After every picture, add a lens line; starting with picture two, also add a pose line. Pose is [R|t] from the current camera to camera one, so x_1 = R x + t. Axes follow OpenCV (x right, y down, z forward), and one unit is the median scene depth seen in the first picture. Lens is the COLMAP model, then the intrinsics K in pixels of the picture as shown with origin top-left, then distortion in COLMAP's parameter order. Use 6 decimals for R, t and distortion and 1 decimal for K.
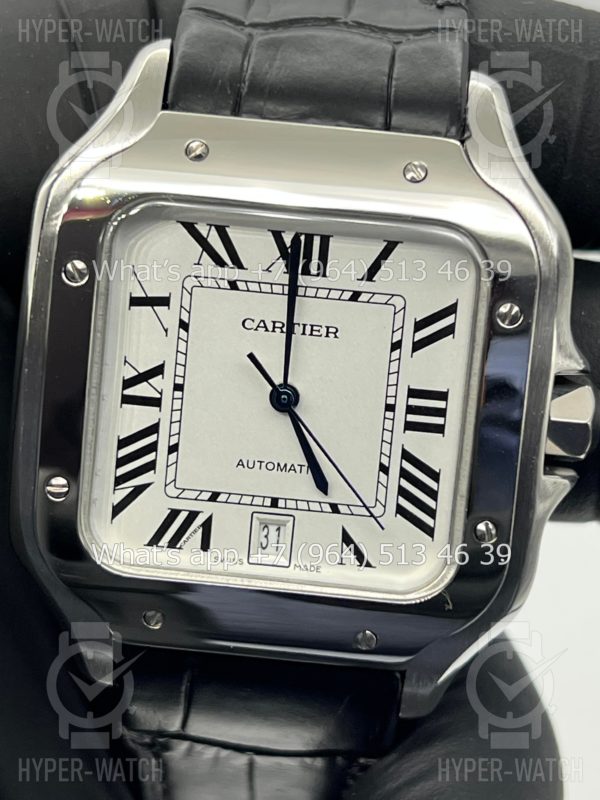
lens RADIAL K [[1795.7, 0, 298.3], [0, 1795.7, 378.5], [0, 0, 1]] dist [0.212500, 0.691529]
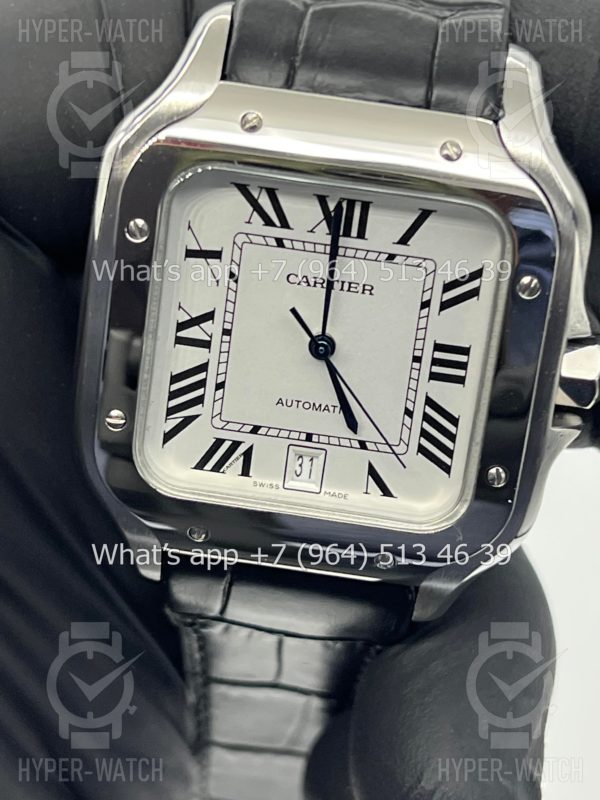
lens RADIAL K [[1795.7, 0, 298.3], [0, 1795.7, 378.5], [0, 0, 1]] dist [0.212500, 0.691529]
pose [[0.998727, 0.045458, -0.021859, 0.002828], [-0.041867, 0.988784, 0.143364, -0.127205], [0.028131, -0.142266, 0.989429, -0.097733]]
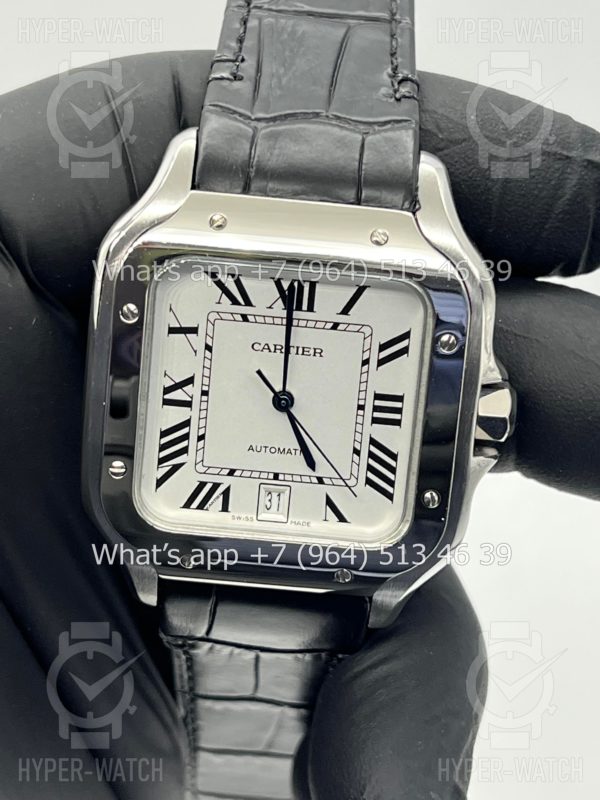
lens RADIAL K [[1795.7, 0, 298.3], [0, 1795.7, 378.5], [0, 0, 1]] dist [0.212500, 0.691529]
pose [[0.999864, -0.005789, 0.015463, -0.017107], [0.004419, 0.996182, 0.087185, -0.123581], [-0.015908, -0.087105, 0.996072, -0.347373]]
